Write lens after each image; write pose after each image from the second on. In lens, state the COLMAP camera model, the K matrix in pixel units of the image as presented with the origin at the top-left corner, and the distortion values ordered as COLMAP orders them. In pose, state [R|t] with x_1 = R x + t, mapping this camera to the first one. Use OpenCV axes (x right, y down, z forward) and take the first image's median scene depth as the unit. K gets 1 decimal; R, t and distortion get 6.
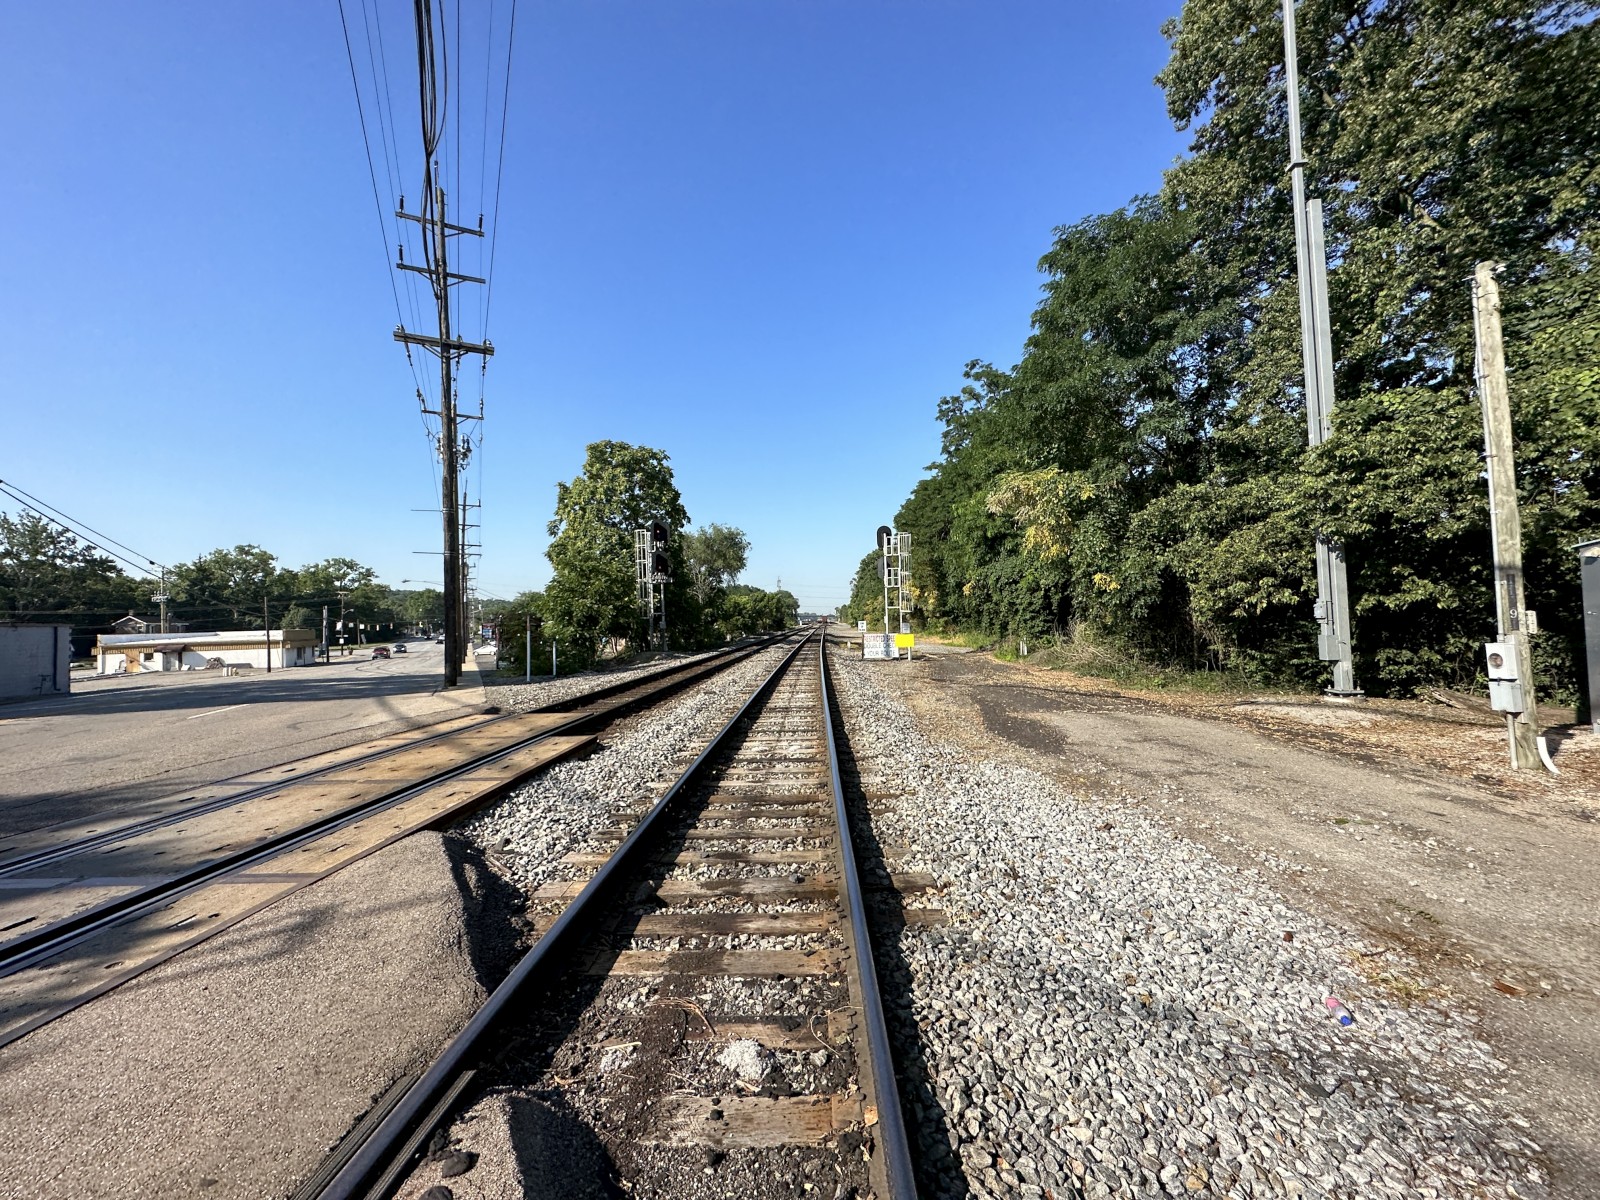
lens RADIAL K [[633.3, 0, 800.0], [0, 633.3, 600.0], [0, 0, 1]] dist [-0.000013, -0.000162]
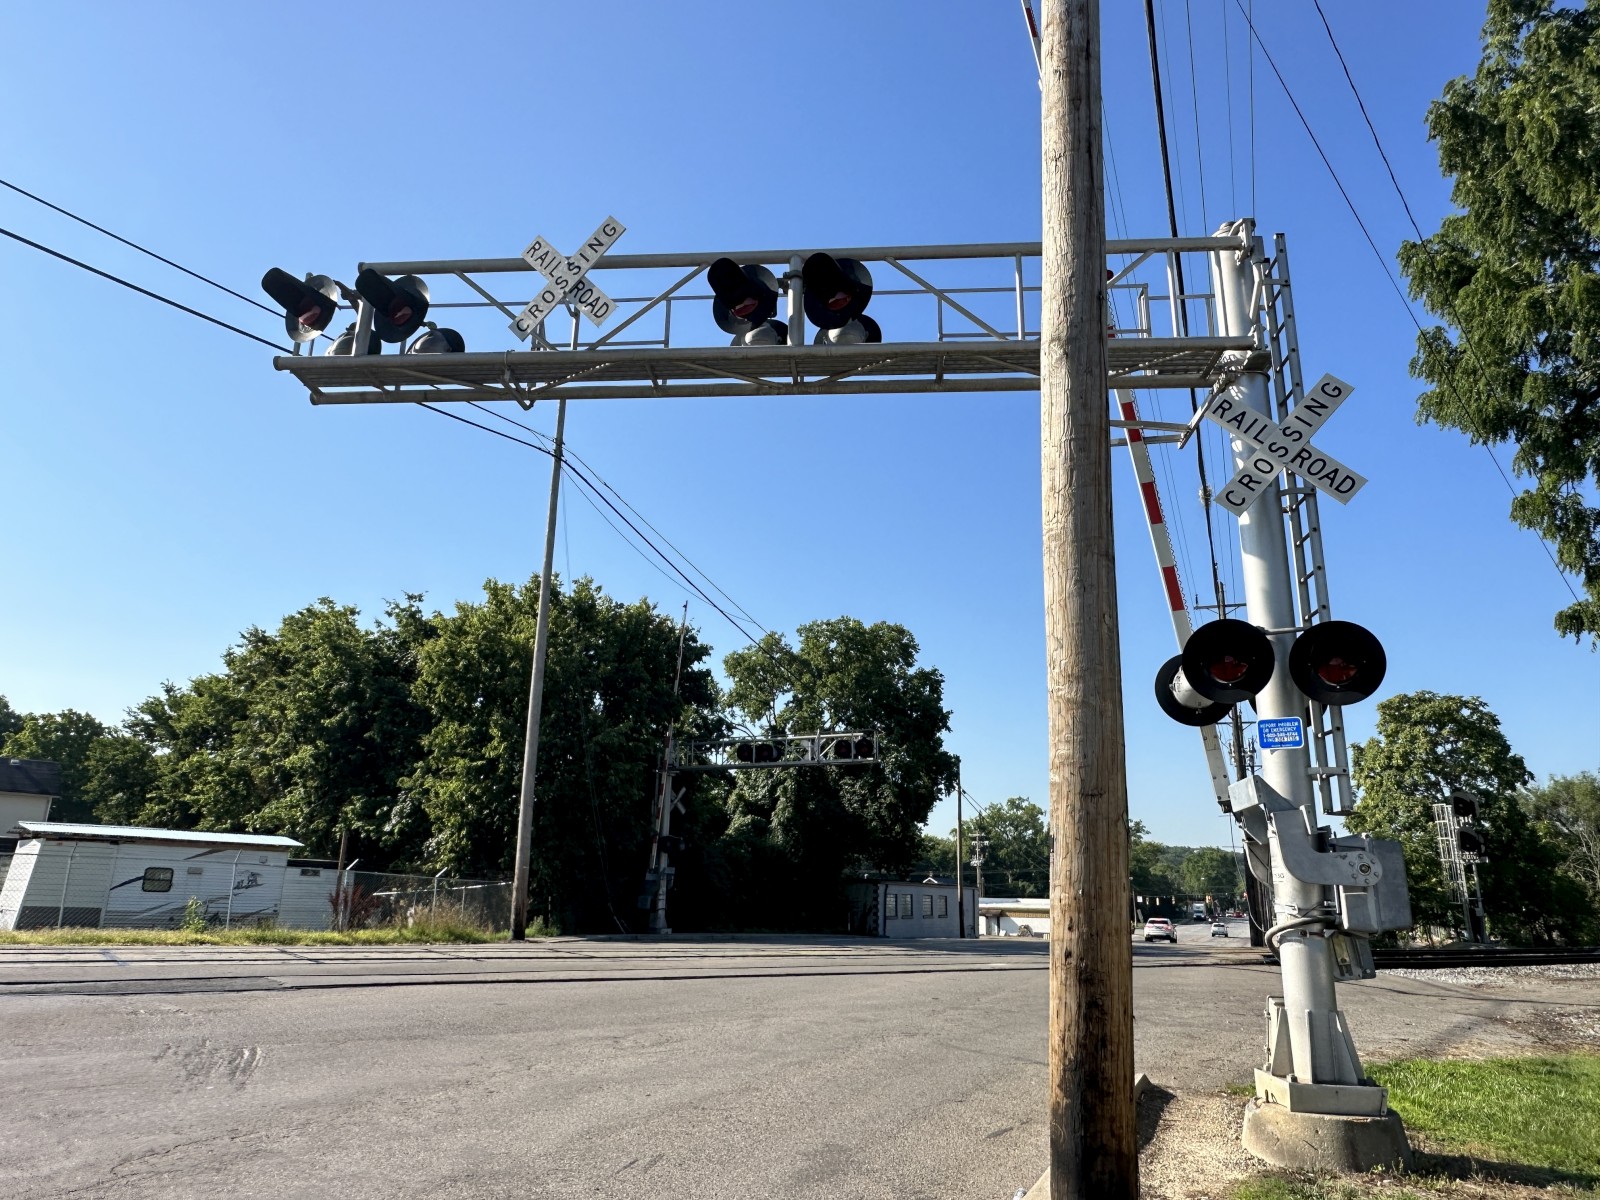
lens RADIAL K [[1014.7, 0, 785.8], [0, 1014.7, 612.4], [0, 0, 1]] dist [-0.002013, 0.000616]
pose [[0.609838, -0.173607, -0.773277, 0.273906], [-0.016995, 0.972623, -0.231765, -0.018141], [0.792344, 0.154481, 0.590193, -0.514200]]
